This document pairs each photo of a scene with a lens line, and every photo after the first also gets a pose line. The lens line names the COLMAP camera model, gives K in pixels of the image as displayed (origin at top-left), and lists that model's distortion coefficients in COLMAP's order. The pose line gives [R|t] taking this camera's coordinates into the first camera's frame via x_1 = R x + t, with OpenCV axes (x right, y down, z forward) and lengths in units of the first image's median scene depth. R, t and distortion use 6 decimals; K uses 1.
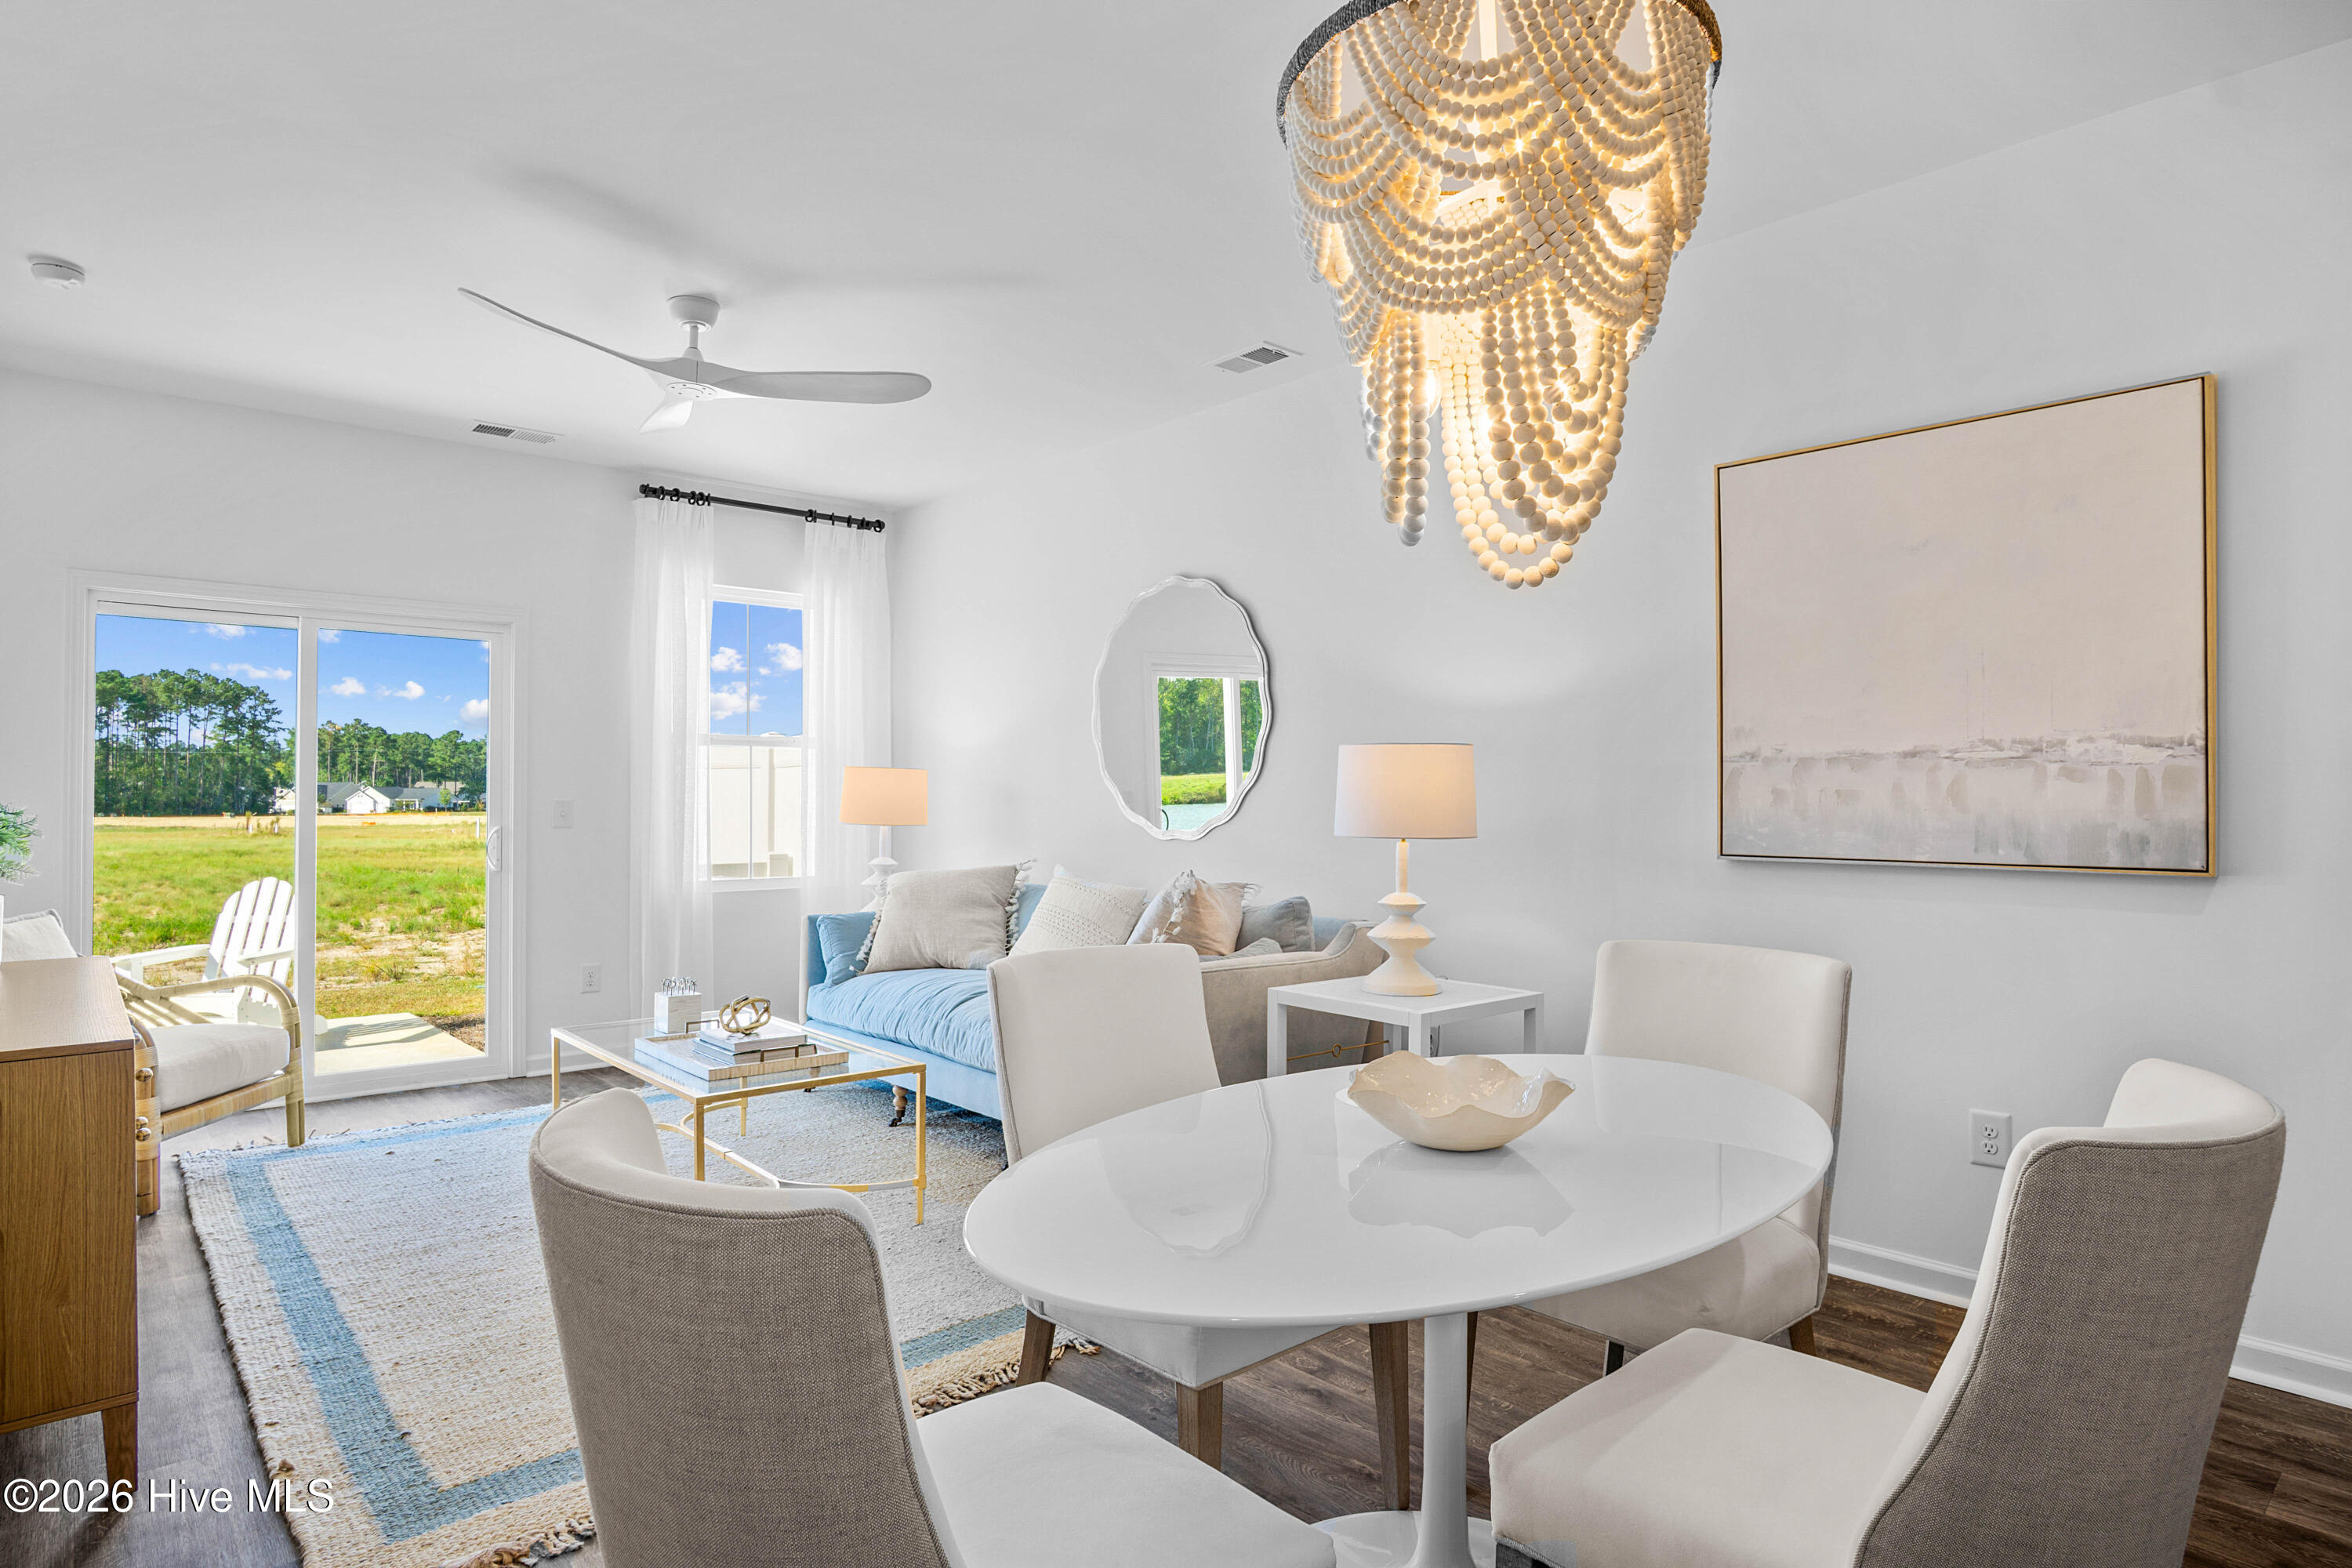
lens RADIAL K [[1273.4, 0, 1176.2], [0, 1273.4, 799.7], [0, 0, 1]] dist [-0.034042, 0.009507]
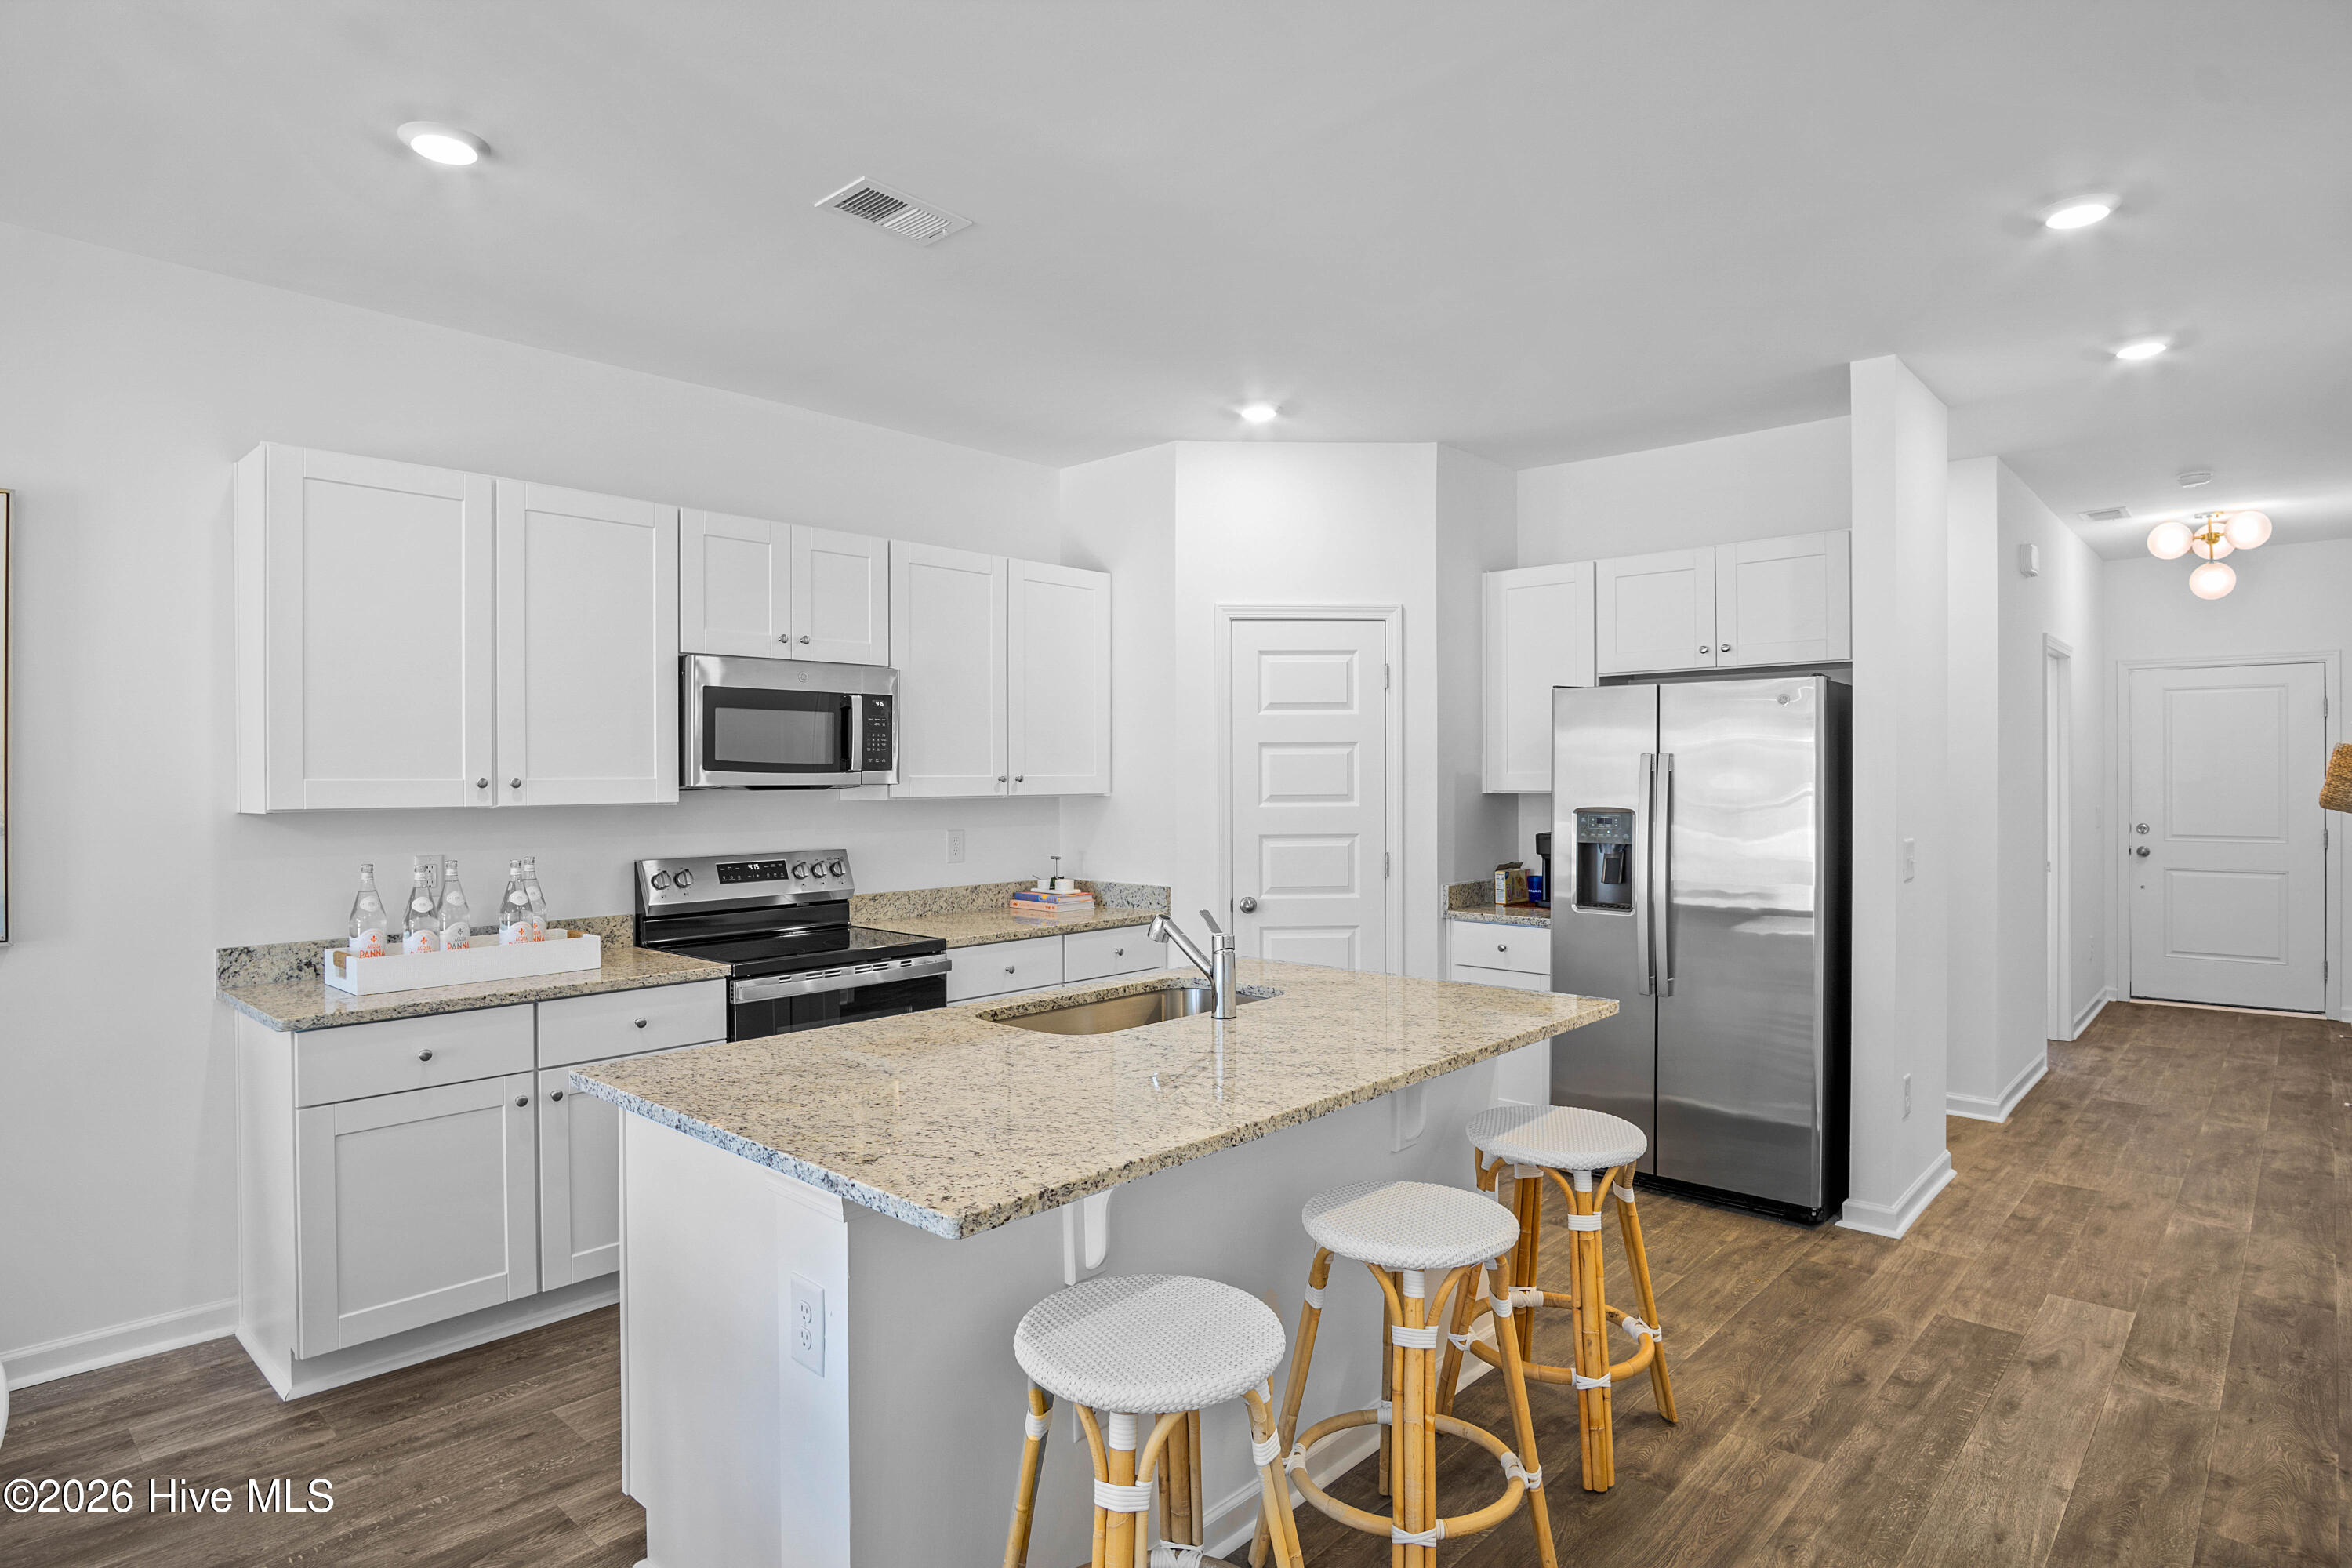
lens RADIAL K [[1260.5, 0, 1162.1], [0, 1260.5, 777.9], [0, 0, 1]] dist [-0.025490, 0.001019]
pose [[-0.086950, -0.000871, 0.996212, -0.182638], [0.000789, 0.999999, 0.000943, -0.045095], [-0.996212, 0.000868, -0.086949, 0.039483]]
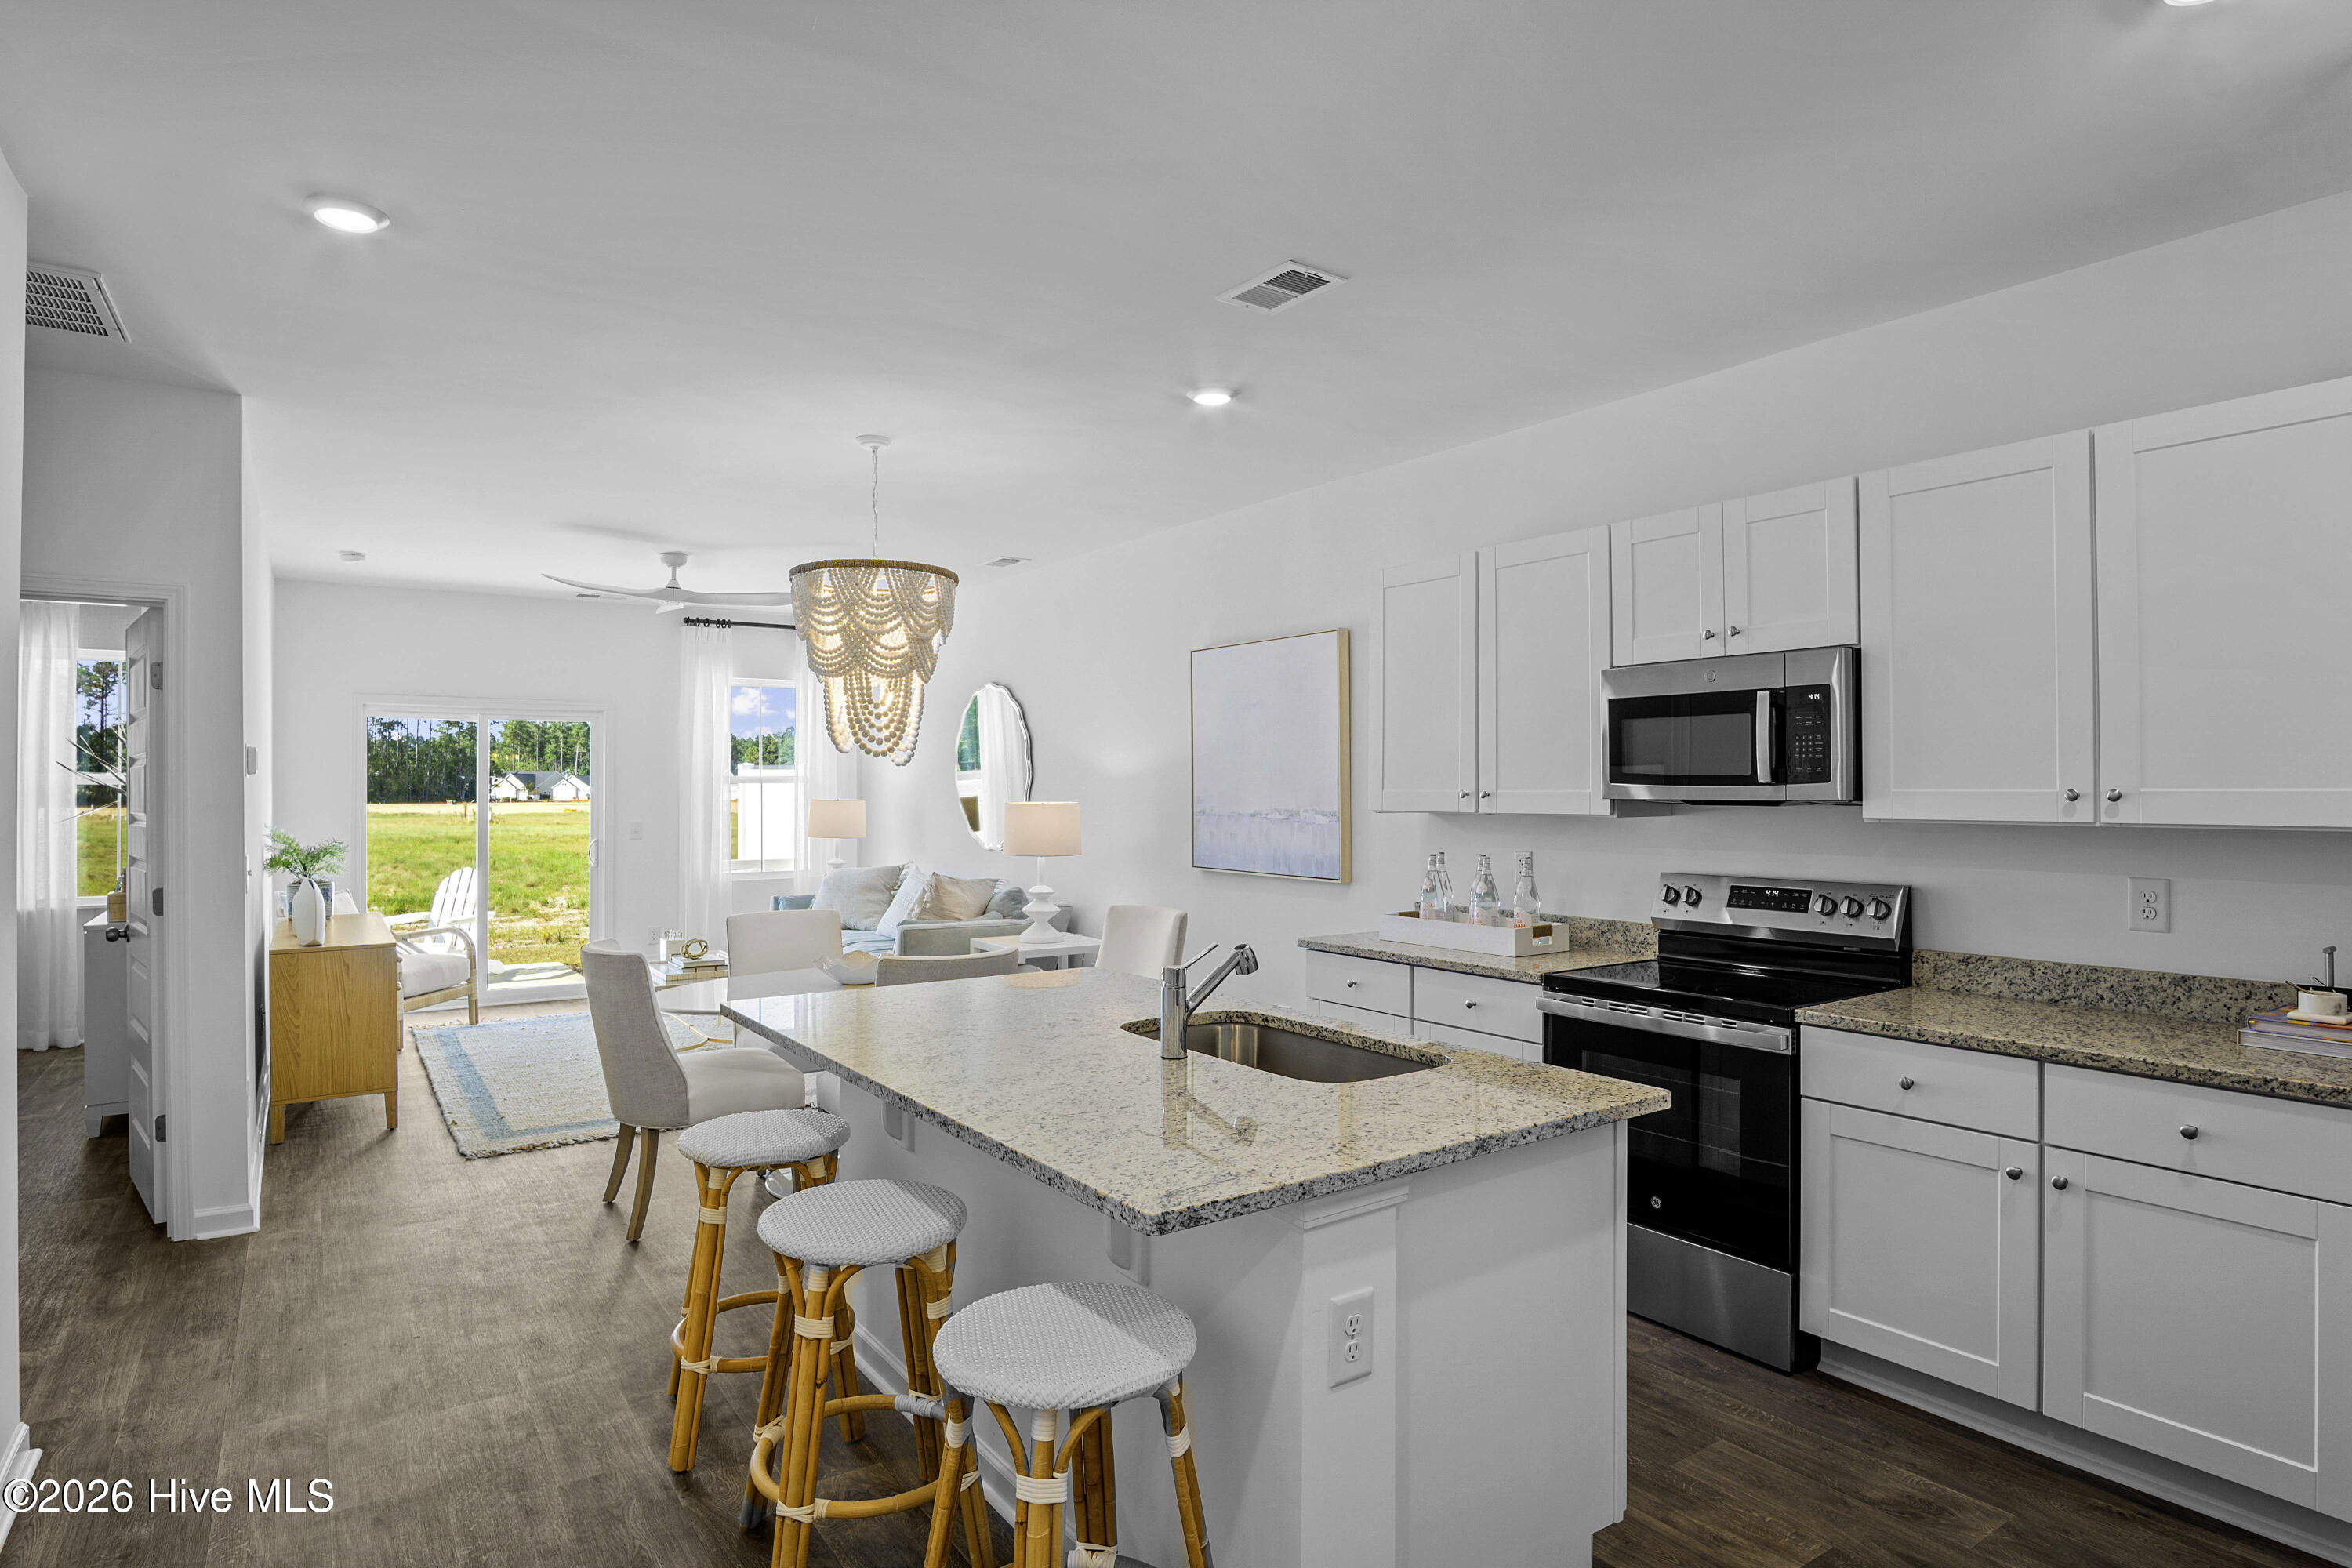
lens RADIAL K [[1293.4, 0, 1176.0], [0, 1293.4, 784.0], [0, 0, 1]] dist [-0.026749, 0.000666]
pose [[0.991077, -0.001894, -0.133277, 0.435683], [0.001905, 0.999998, -0.000047, -0.049279], [0.133277, -0.000207, 0.991079, -0.550989]]
